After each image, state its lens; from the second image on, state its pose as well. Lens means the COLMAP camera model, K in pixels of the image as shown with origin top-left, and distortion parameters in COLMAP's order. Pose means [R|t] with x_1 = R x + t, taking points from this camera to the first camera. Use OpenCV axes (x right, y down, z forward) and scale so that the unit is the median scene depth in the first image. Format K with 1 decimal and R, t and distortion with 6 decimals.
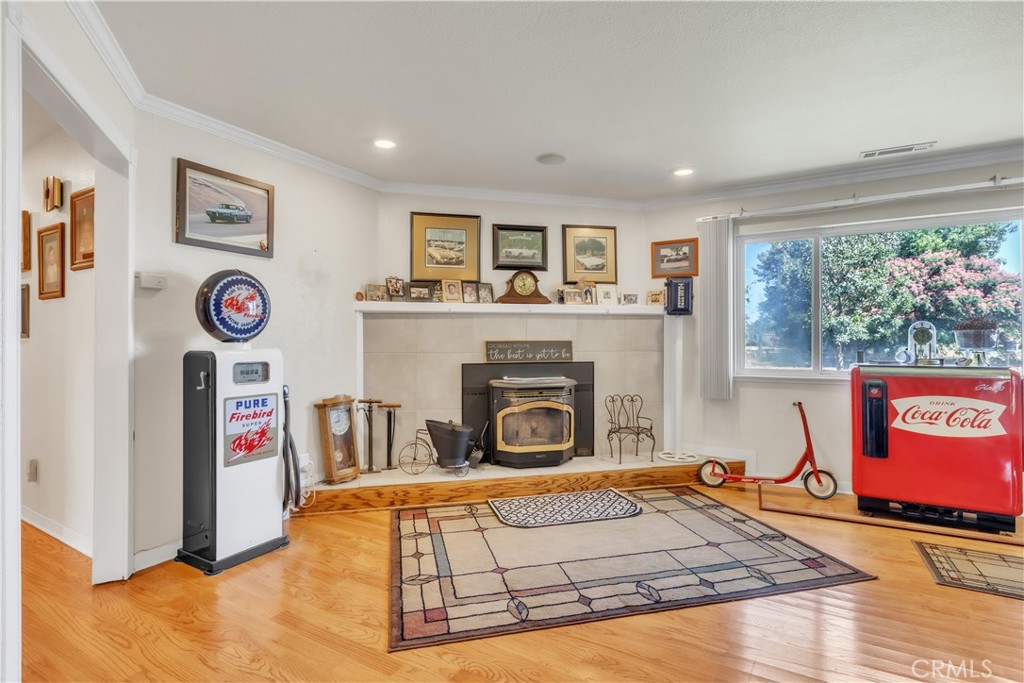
lens RADIAL K [[486.7, 0, 508.1], [0, 486.7, 337.2], [0, 0, 1]] dist [-0.001652, -0.000733]
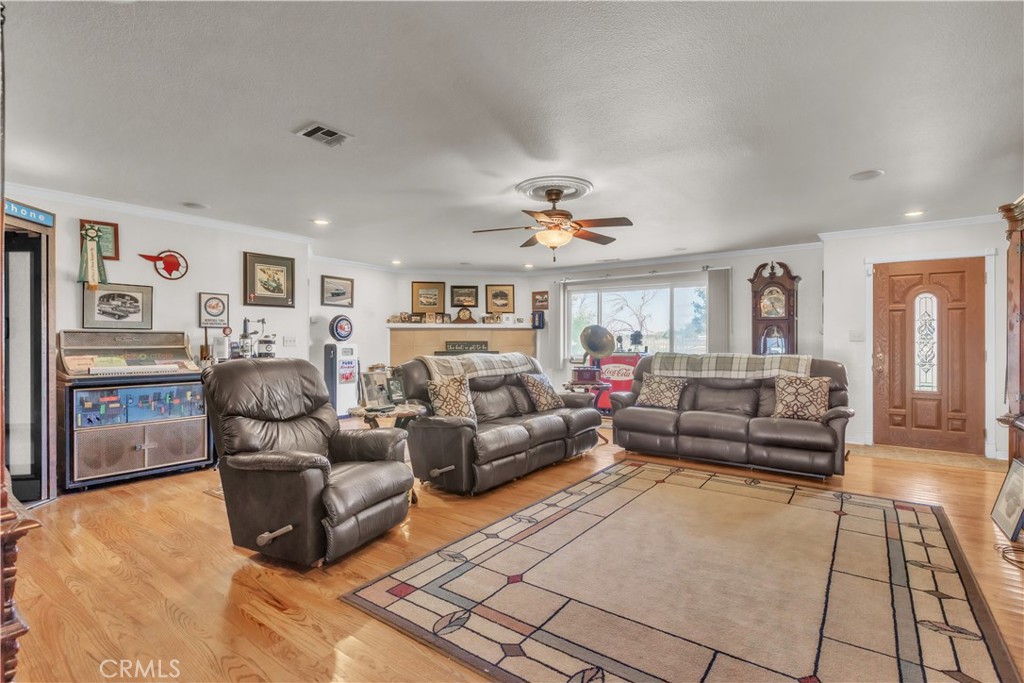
lens RADIAL K [[492.5, 0, 512.0], [0, 492.5, 341.5], [0, 0, 1]] dist [-0.001665, -0.000453]
pose [[0.994983, 0.003553, -0.099982, 0.468509], [-0.002739, 0.999962, 0.008272, -0.008800], [0.100008, -0.007957, 0.994955, -1.156645]]
